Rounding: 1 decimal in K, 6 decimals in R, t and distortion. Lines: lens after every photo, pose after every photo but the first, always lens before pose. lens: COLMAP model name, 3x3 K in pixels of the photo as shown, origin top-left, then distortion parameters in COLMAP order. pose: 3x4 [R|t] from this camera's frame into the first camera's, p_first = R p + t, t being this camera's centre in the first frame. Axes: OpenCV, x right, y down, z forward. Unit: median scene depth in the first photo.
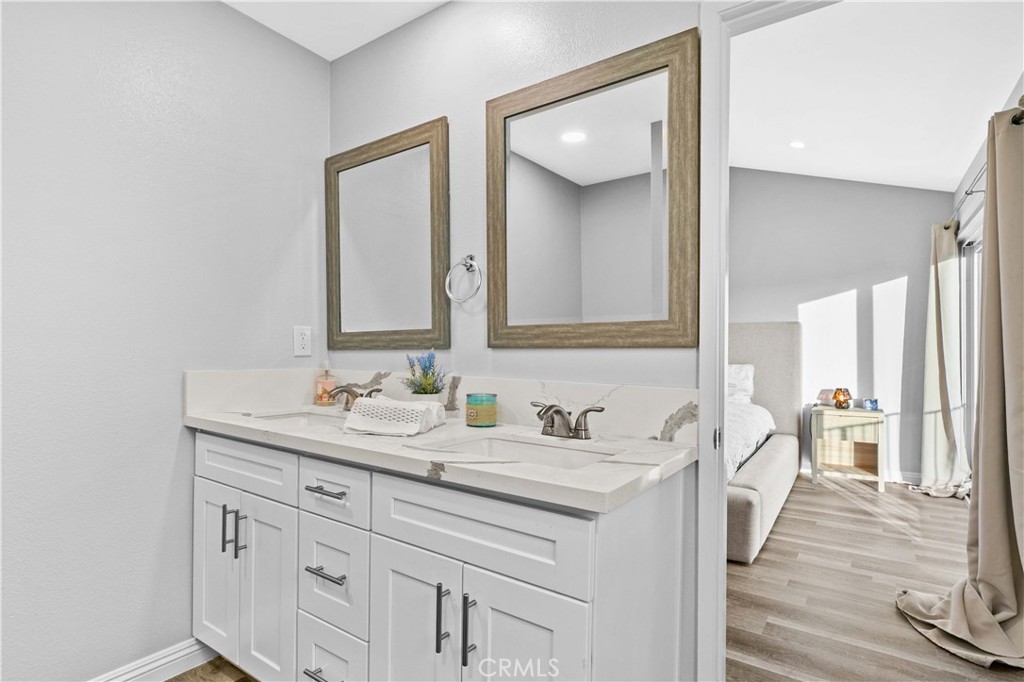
lens RADIAL K [[501.6, 0, 502.3], [0, 501.6, 351.9], [0, 0, 1]] dist [-0.007517, -0.000780]
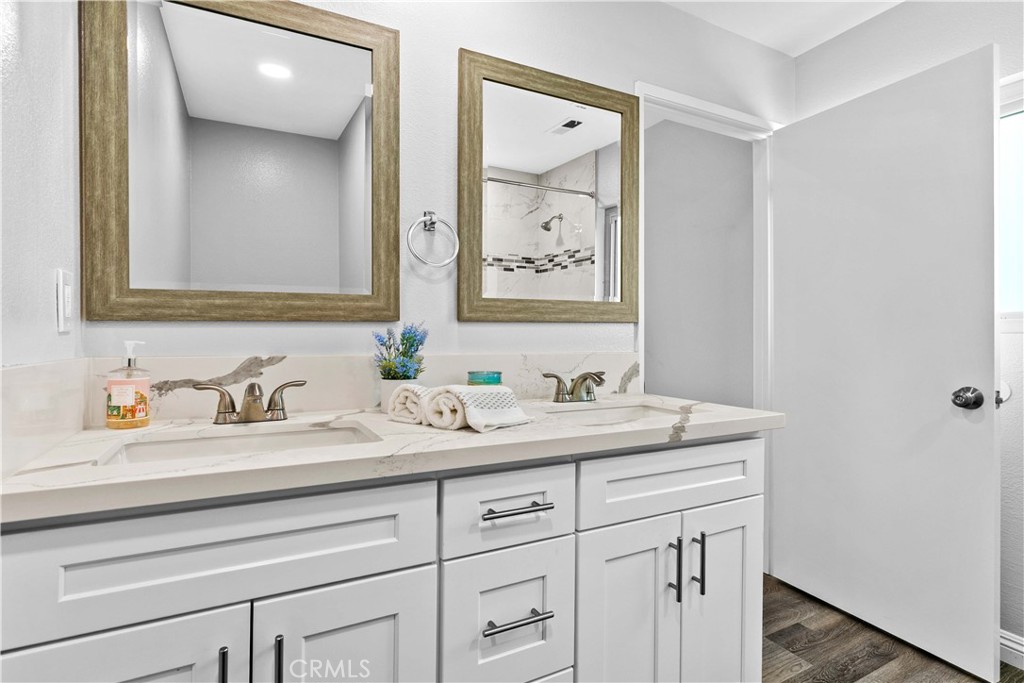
lens RADIAL K [[484.7, 0, 512.1], [0, 484.7, 330.4], [0, 0, 1]] dist [-0.009345, 0.001633]
pose [[0.478482, 0.001695, 0.878096, -1.042759], [0.001689, 0.999995, -0.002851, 0.015999], [-0.878096, 0.002847, 0.478477, 0.701079]]
